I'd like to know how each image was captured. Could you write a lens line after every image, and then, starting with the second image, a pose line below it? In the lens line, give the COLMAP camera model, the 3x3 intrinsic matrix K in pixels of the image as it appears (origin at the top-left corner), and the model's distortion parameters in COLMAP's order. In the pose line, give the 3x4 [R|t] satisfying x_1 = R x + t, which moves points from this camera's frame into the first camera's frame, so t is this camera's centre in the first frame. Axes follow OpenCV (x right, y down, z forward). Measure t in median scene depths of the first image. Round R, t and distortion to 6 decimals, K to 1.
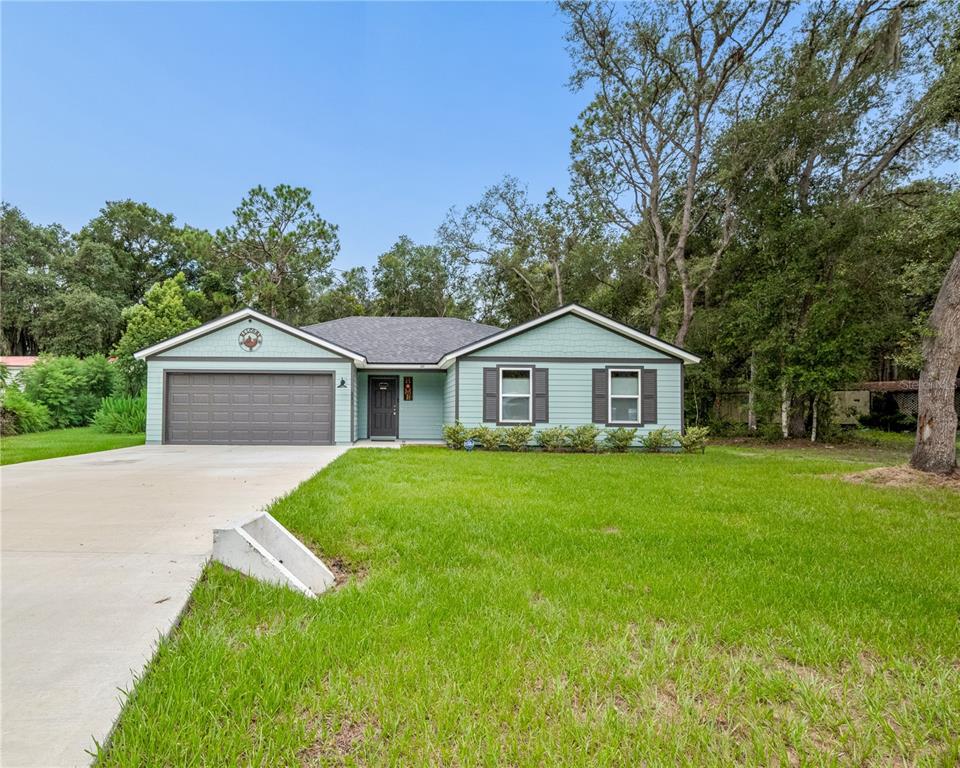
lens RADIAL K [[559.8, 0, 393.0], [0, 559.8, 386.5], [0, 0, 1]] dist [0.001130, -0.000156]
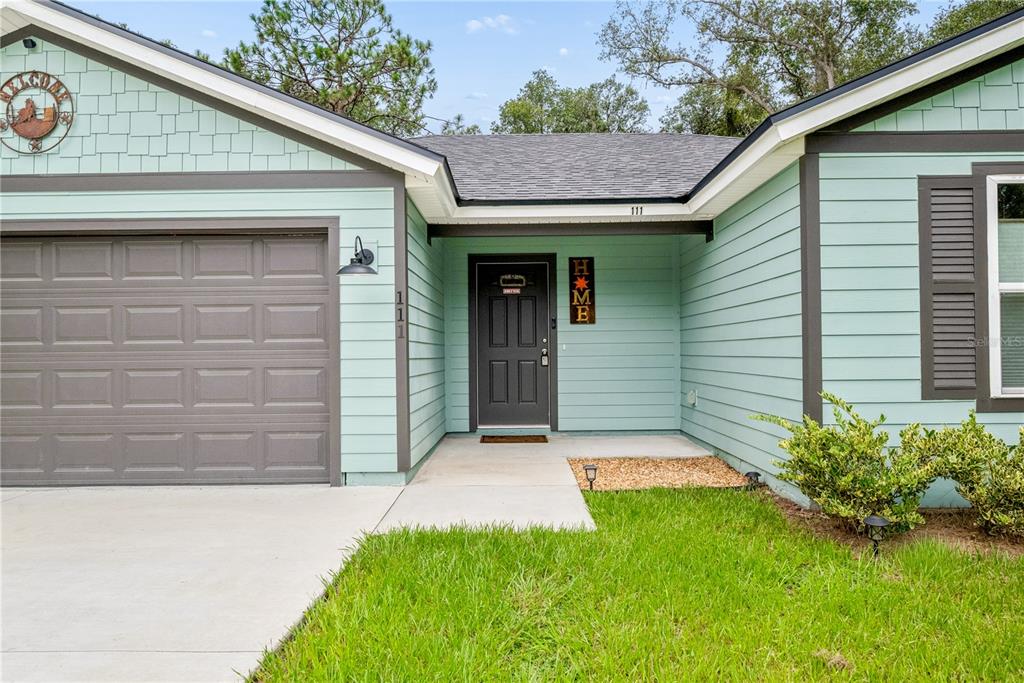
lens RADIAL K [[704.0, 0, 512.0], [0, 704.0, 341.5], [0, 0, 1]] dist [-0.002095, -0.000770]
pose [[0.999681, -0.018776, -0.016920, -0.012206], [0.019360, 0.999198, 0.035055, 0.022986], [0.016248, -0.035372, 0.999242, 0.652508]]
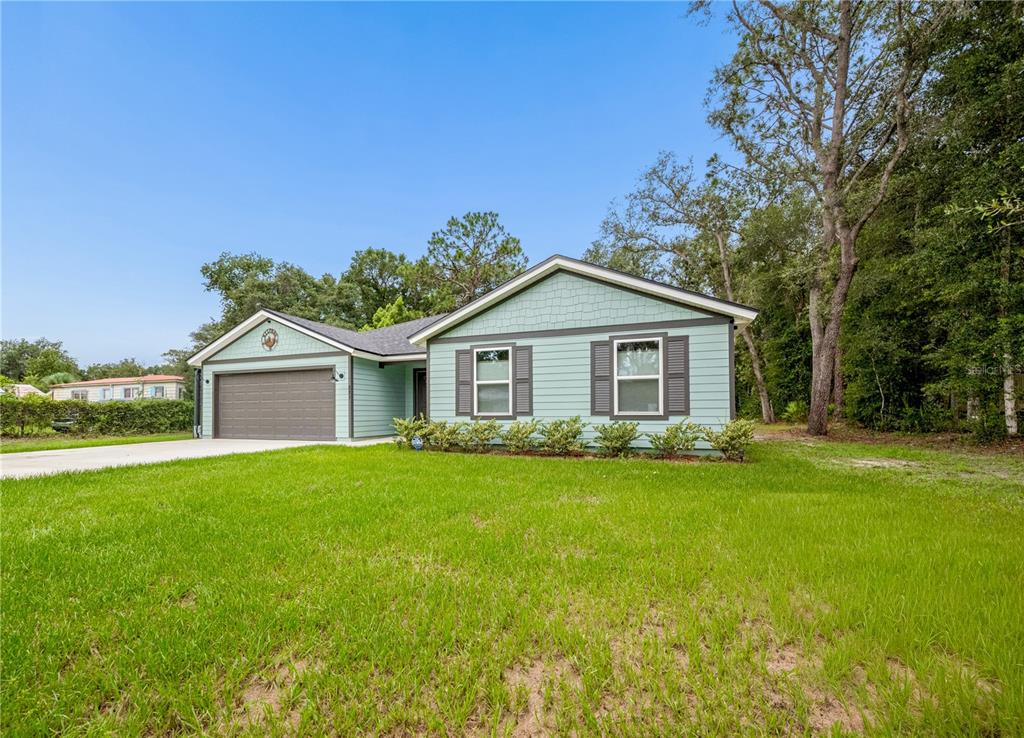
lens RADIAL K [[450.7, 0, 465.7], [0, 450.7, 391.5], [0, 0, 1]] dist [-0.002413, 0.000085]
pose [[0.916831, -0.032409, -0.397958, 0.418002], [0.035471, 0.999371, 0.000333, 0.026405], [0.397696, -0.014421, 0.917404, 0.370337]]
